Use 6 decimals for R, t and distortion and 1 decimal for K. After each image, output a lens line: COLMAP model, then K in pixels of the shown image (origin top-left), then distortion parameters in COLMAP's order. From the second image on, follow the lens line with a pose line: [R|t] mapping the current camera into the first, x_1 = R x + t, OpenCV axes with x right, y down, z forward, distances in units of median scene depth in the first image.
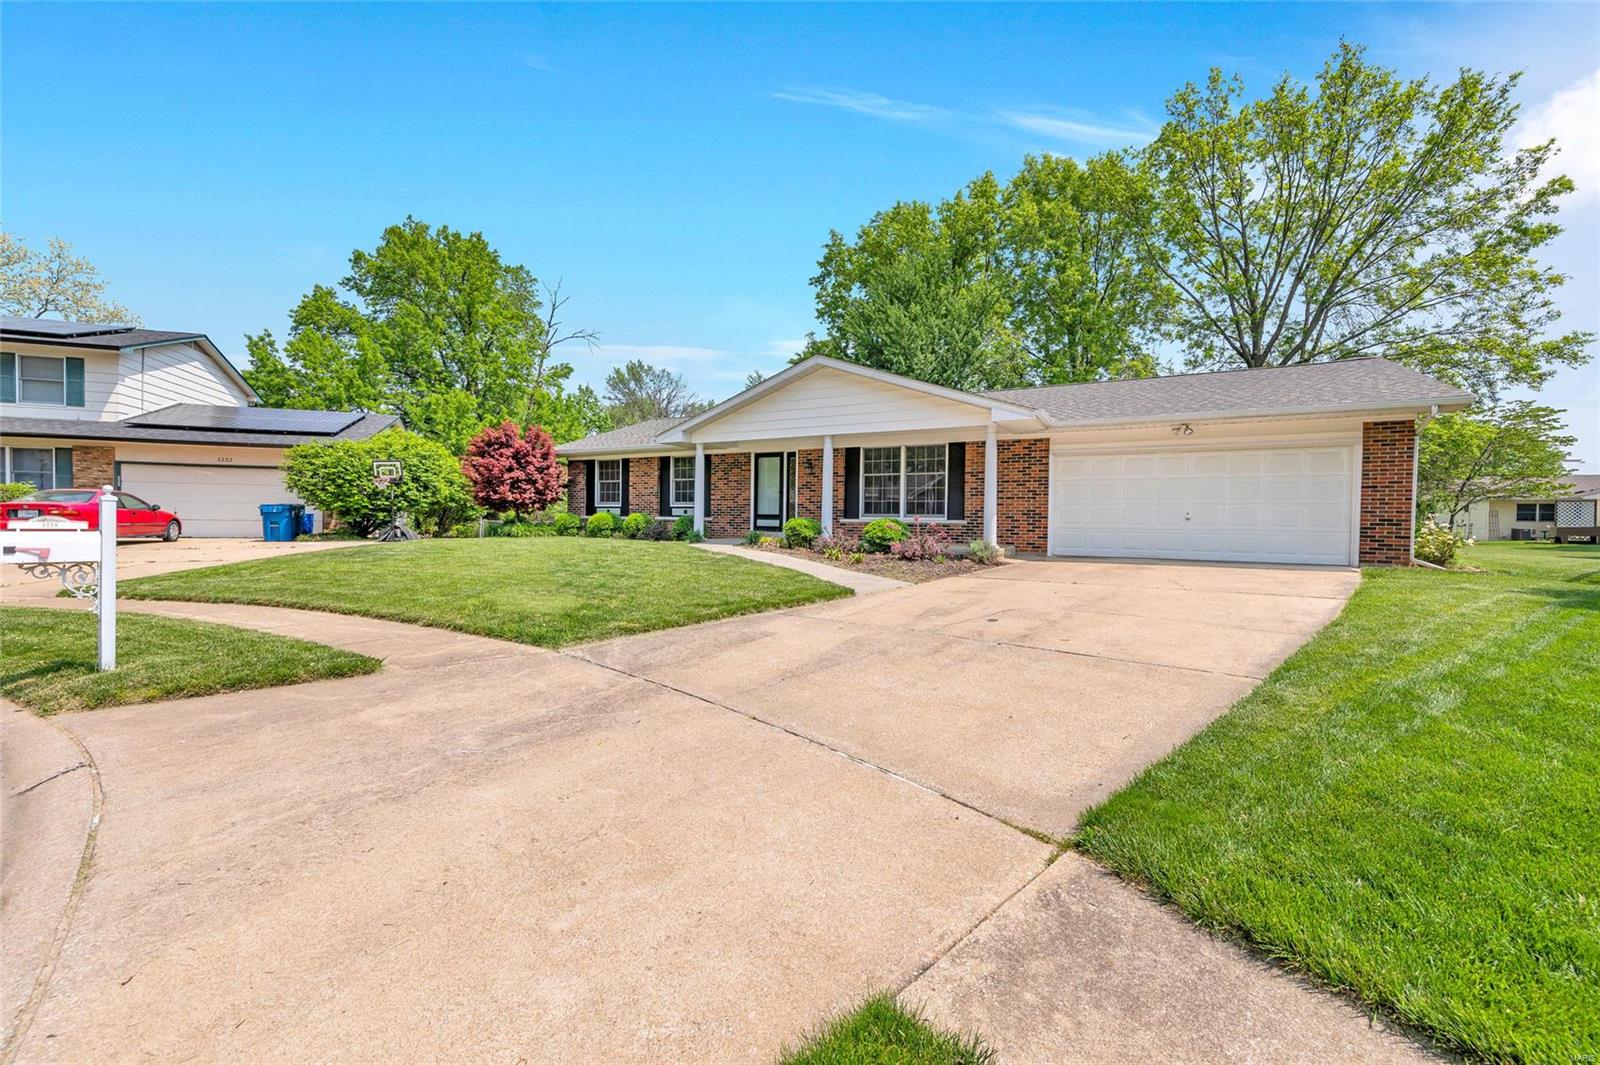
lens RADIAL K [[658.6, 0, 798.5], [0, 658.6, 530.2], [0, 0, 1]] dist [0.004021, 0.000878]
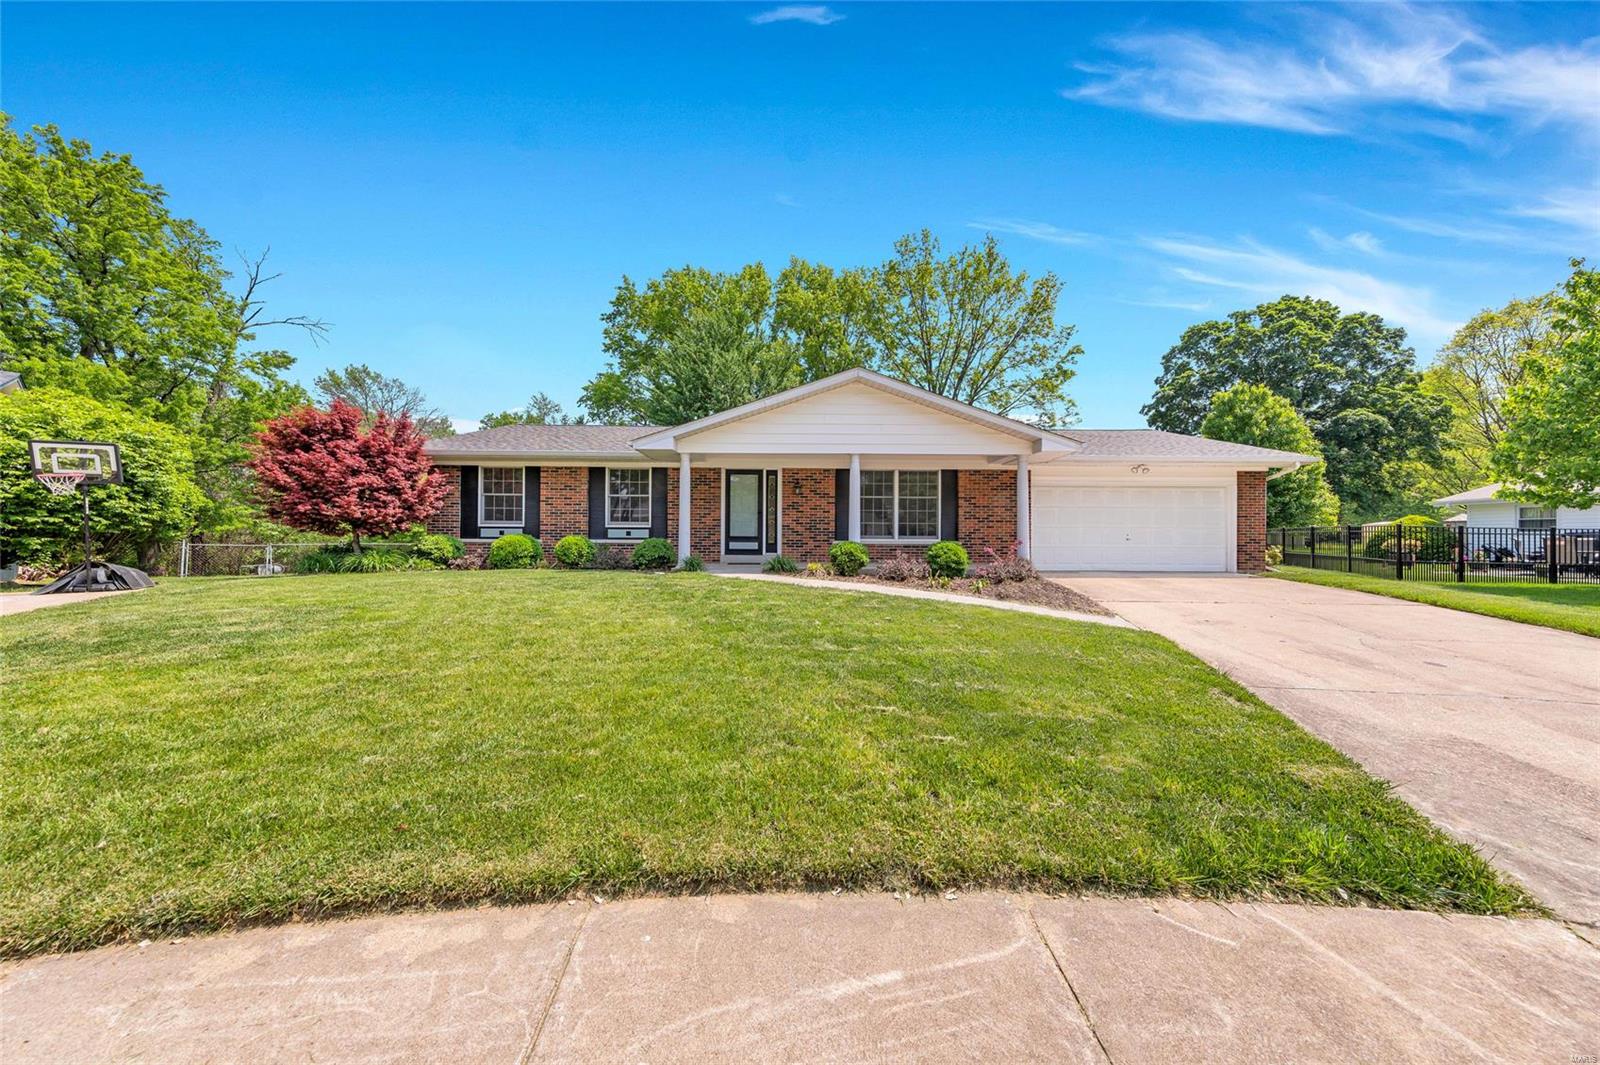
lens RADIAL K [[502.6, 0, 801.9], [0, 502.6, 530.0], [0, 0, 1]] dist [0.008836, -0.000492]
pose [[0.861298, -0.001564, 0.508098, -0.306163], [0.013431, 0.999716, -0.019691, -0.016403], [-0.507923, 0.023785, 0.861074, 0.323555]]
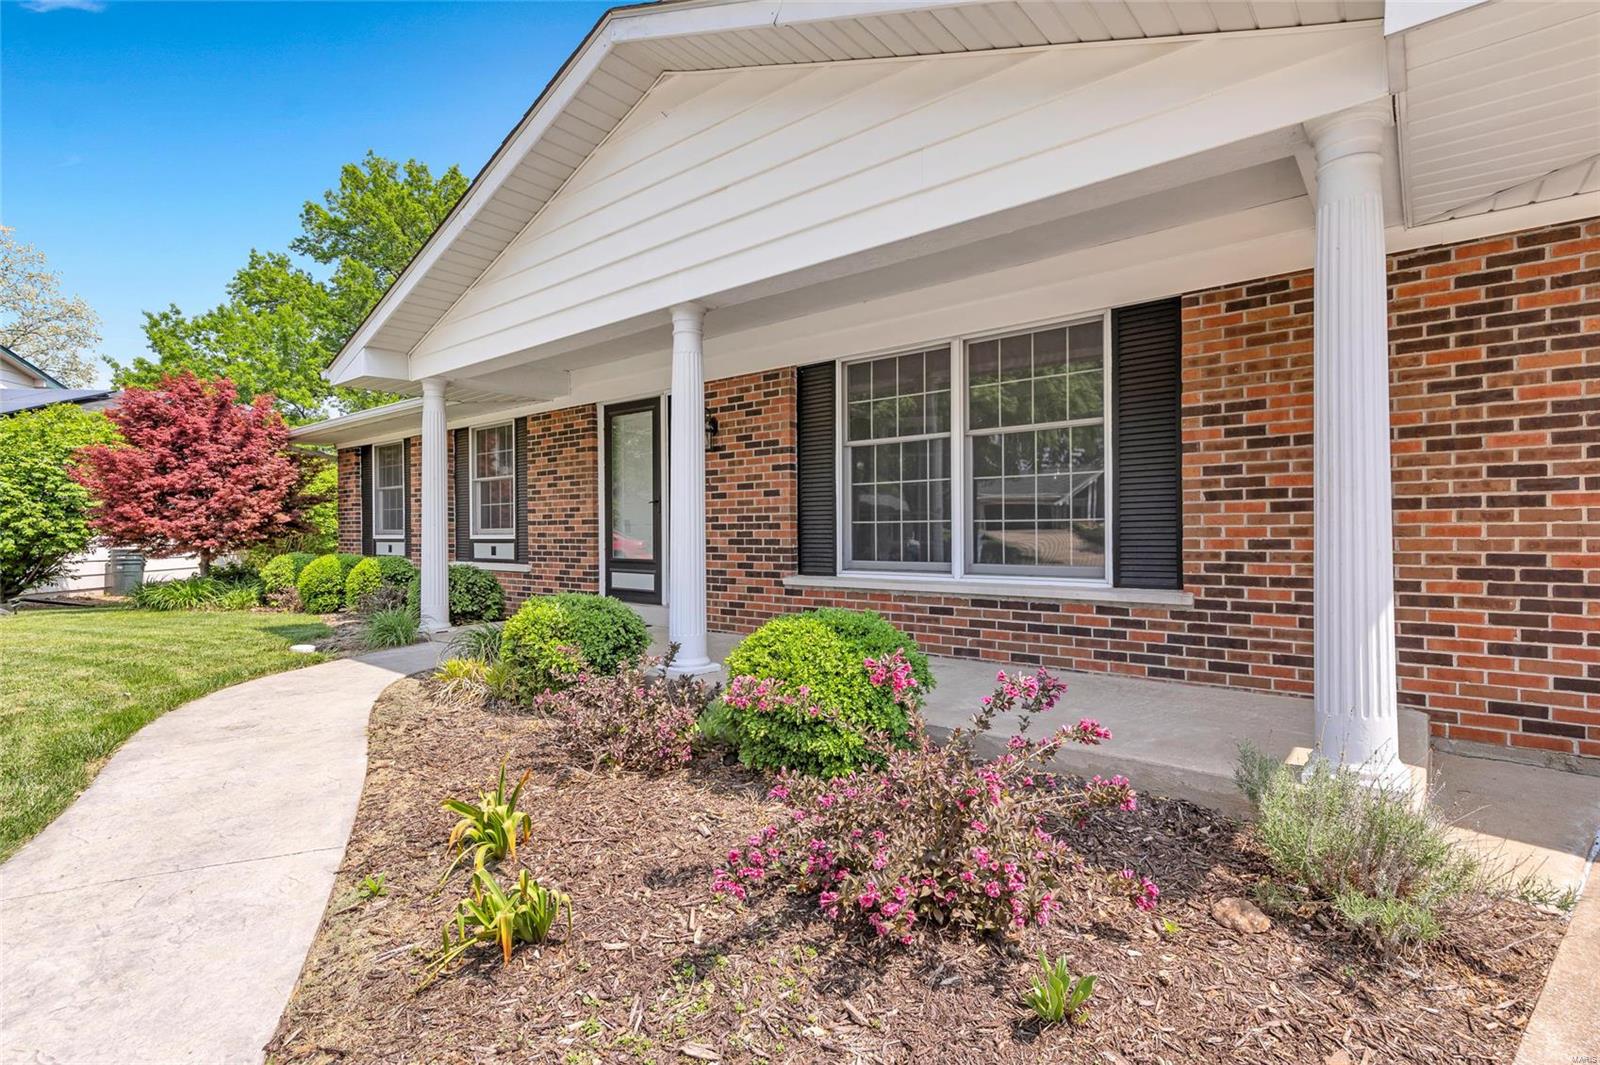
lens RADIAL K [[774.0, 0, 794.7], [0, 774.0, 535.4], [0, 0, 1]] dist [0.002406, 0.003648]
pose [[0.984191, -0.019144, -0.176072, 0.119287], [0.017417, 0.999784, -0.011351, -0.028621], [0.176251, 0.008105, 0.984312, 0.517818]]
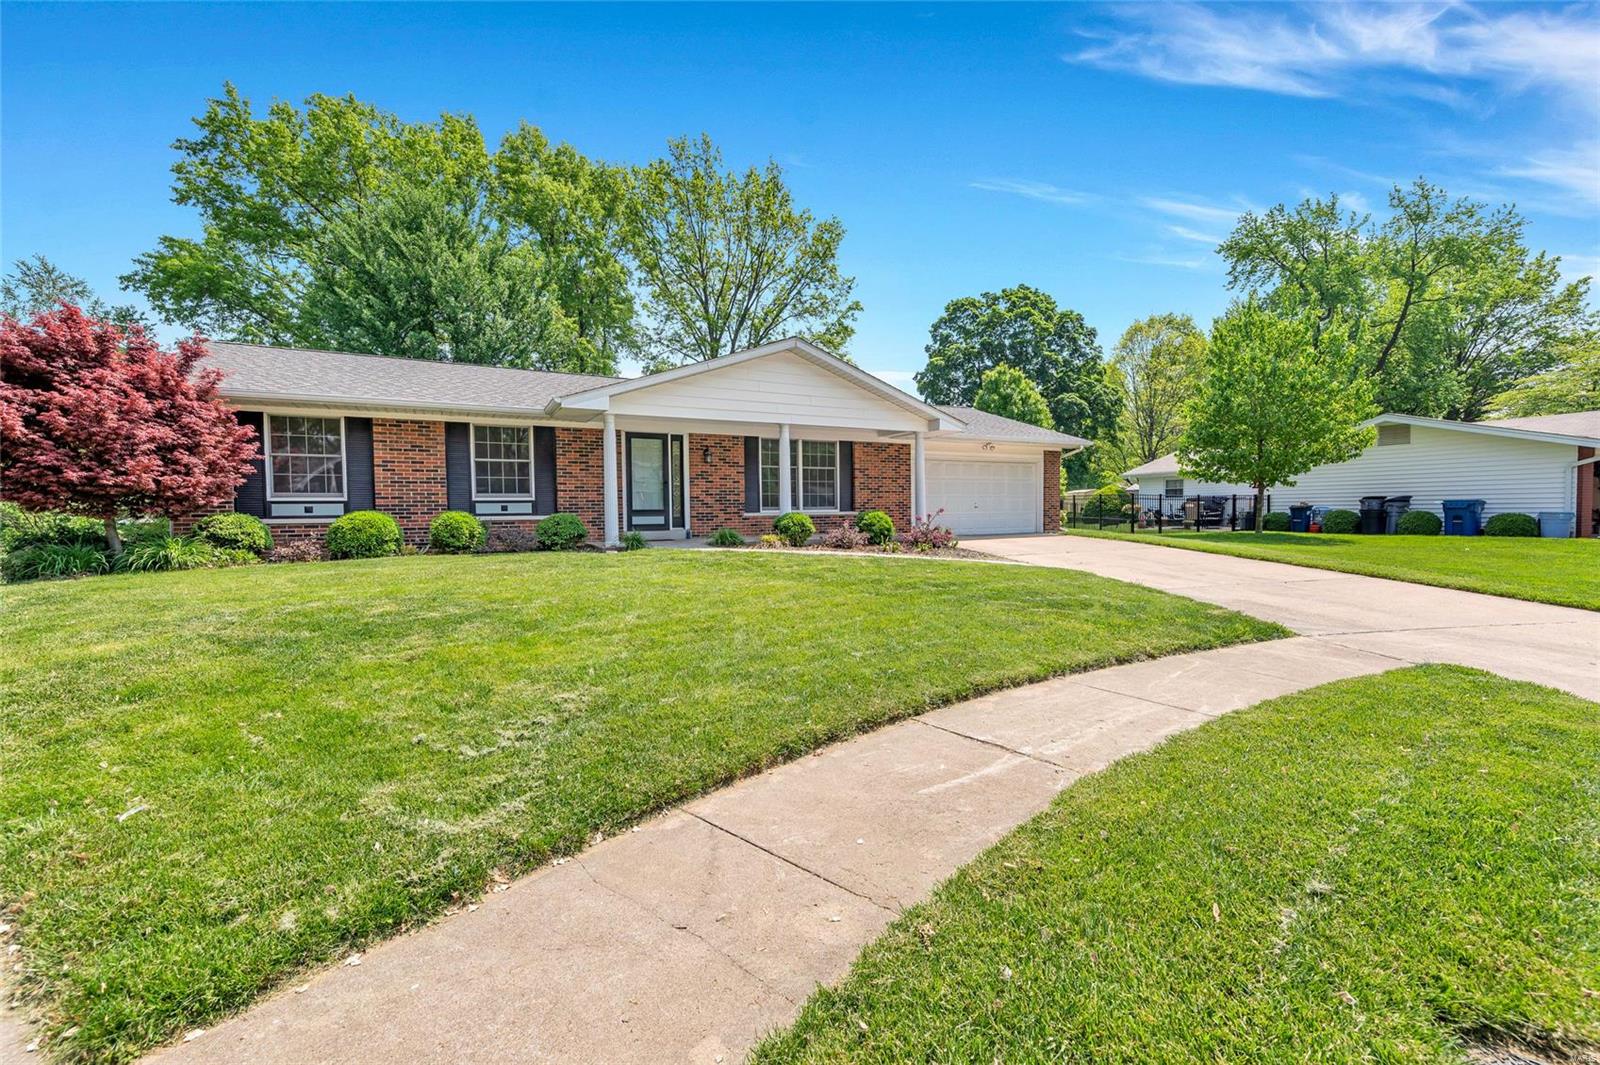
lens RADIAL K [[658.6, 0, 804.0], [0, 658.6, 526.8], [0, 0, 1]] dist [0.004021, 0.000878]
pose [[0.519300, -0.041949, 0.853562, -0.585608], [0.030279, 0.999071, 0.030678, -0.019963], [-0.854055, 0.009914, 0.520088, 0.382093]]
